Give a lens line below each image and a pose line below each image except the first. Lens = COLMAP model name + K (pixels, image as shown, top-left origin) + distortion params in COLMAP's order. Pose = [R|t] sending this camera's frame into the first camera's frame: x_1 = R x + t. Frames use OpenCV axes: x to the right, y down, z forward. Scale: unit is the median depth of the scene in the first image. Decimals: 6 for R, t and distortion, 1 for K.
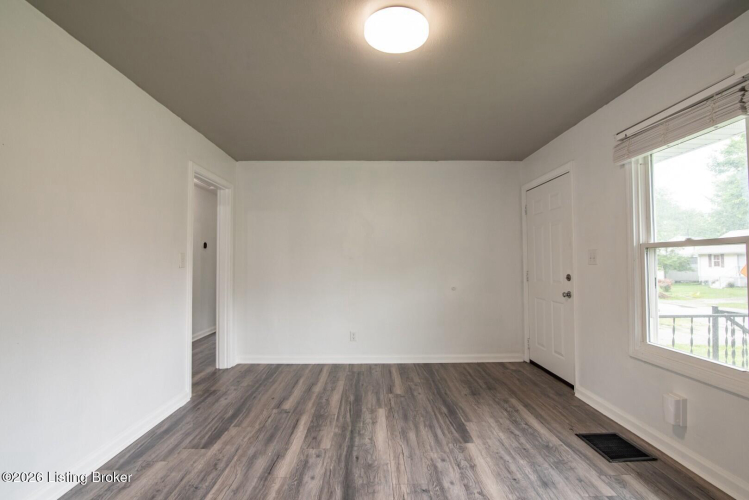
lens RADIAL K [[344.2, 0, 372.2], [0, 344.2, 250.5], [0, 0, 1]] dist [-0.018566, -0.000113]
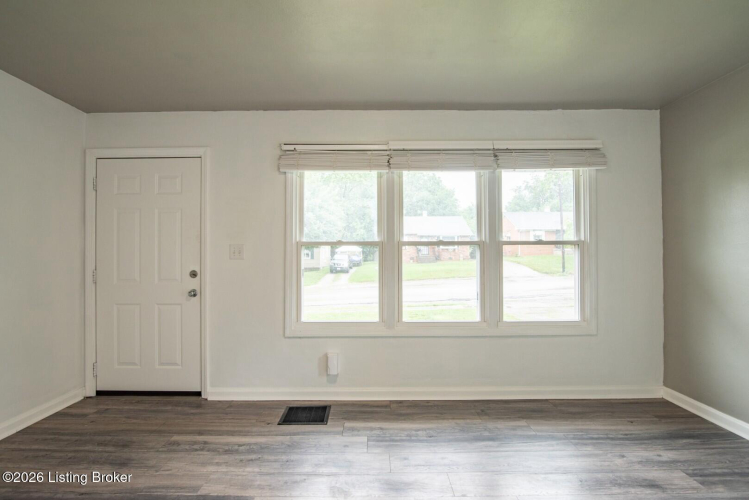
lens RADIAL K [[344.2, 0, 372.2], [0, 344.2, 250.5], [0, 0, 1]] dist [-0.018566, -0.000113]
pose [[0.019453, 0.013999, 0.999713, -0.402211], [-0.032079, 0.999396, -0.013370, 0.017974], [-0.999296, -0.031809, 0.019890, 0.654756]]
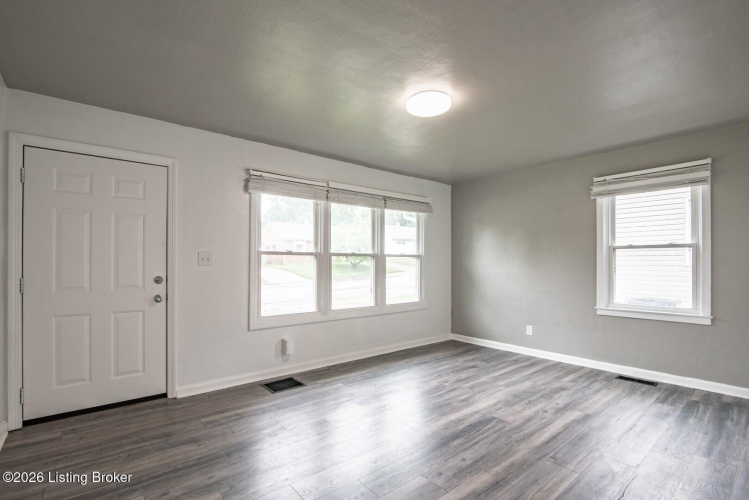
lens RADIAL K [[349.8, 0, 363.3], [0, 349.8, 261.6], [0, 0, 1]] dist [-0.019123, 0.000087]
pose [[-0.610869, 0.007778, 0.791693, -0.637434], [-0.026911, 0.999170, -0.030581, 0.055028], [-0.791274, -0.039987, -0.610153, 1.444109]]
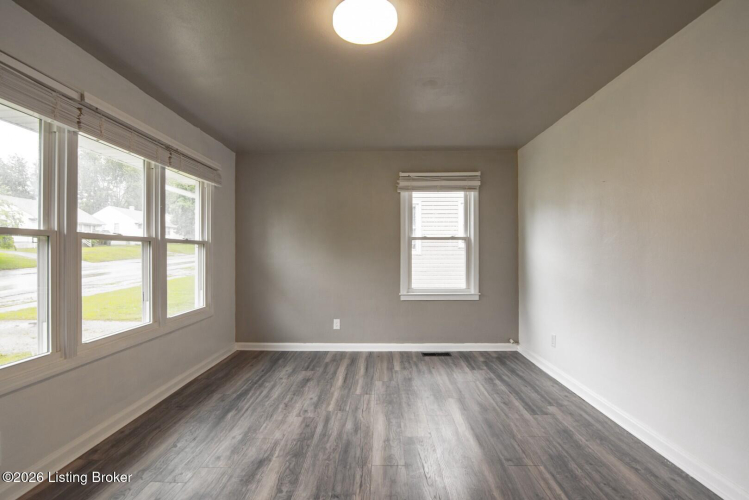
lens RADIAL K [[357.5, 0, 374.5], [0, 357.5, 250.0], [0, 0, 1]] dist [-0.011678, -0.000318]
pose [[-0.999530, 0.004843, 0.030271, 0.005010], [0.003538, 0.999068, -0.043015, 0.048627], [-0.030451, -0.042887, -0.998616, 1.390993]]
